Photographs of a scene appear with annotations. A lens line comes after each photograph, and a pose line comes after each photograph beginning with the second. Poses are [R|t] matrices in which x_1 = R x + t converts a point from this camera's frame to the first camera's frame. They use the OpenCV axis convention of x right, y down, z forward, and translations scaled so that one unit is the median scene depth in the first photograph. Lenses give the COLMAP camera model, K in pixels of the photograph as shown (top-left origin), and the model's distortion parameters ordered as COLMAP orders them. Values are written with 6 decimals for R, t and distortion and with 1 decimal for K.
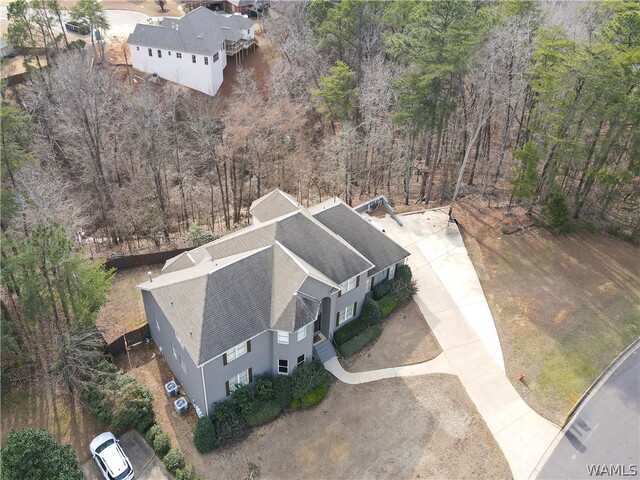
lens RADIAL K [[514.6, 0, 280.0], [0, 514.6, 163.9], [0, 0, 1]] dist [0.019354, -0.001060]
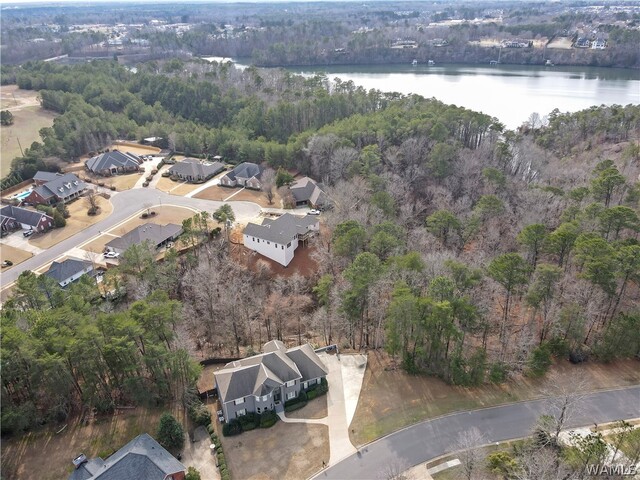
lens RADIAL K [[481.8, 0, 320.0], [0, 481.8, 240.0], [0, 0, 1]] dist [0.025562, 0.003104]
pose [[0.977134, 0.080770, -0.196685, 0.683304], [-0.090741, 0.994980, -0.042209, -0.376488], [0.192288, 0.059092, 0.979558, -1.332362]]
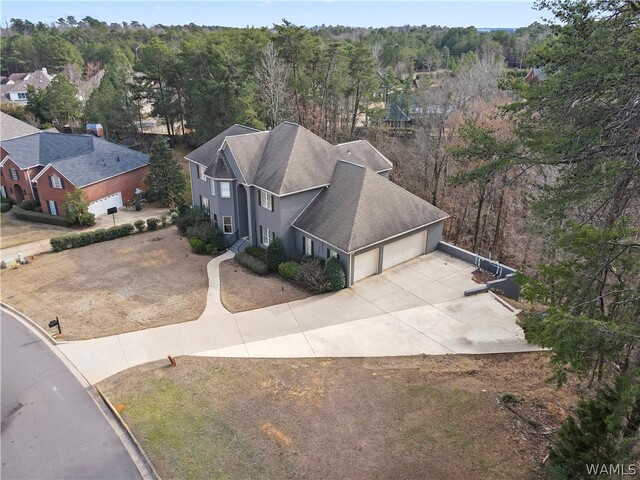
lens RADIAL K [[481.8, 0, 320.0], [0, 481.8, 240.0], [0, 0, 1]] dist [0.025562, 0.003104]
pose [[0.028214, 0.360943, -0.932161, 1.014004], [-0.519528, 0.801983, 0.294812, -0.023664], [0.853987, 0.475966, 0.210147, 0.938196]]
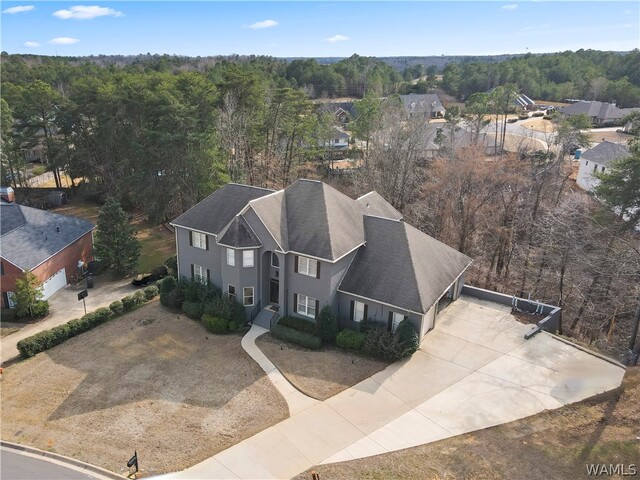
lens RADIAL K [[491.7, 0, 303.9], [0, 491.7, 240.1], [0, 0, 1]] dist [0.008867, 0.005239]
pose [[0.331825, 0.290272, -0.897571, 0.886514], [-0.483096, 0.869534, 0.102608, 0.113133], [0.810253, 0.399565, 0.428763, 0.616216]]
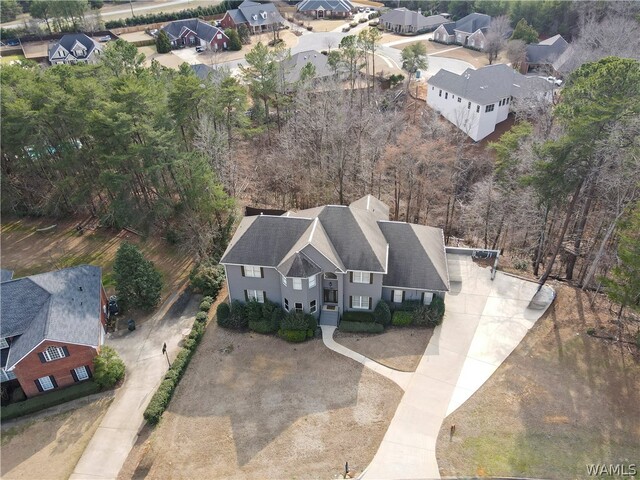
lens RADIAL K [[464.9, 0, 339.8], [0, 464.9, 215.8], [0, 0, 1]] dist [0.008907, 0.003513]
pose [[0.735694, 0.341238, -0.585073, 0.684859], [-0.336232, 0.933860, 0.121872, -0.013310], [0.587964, 0.107060, 0.801771, 0.086472]]
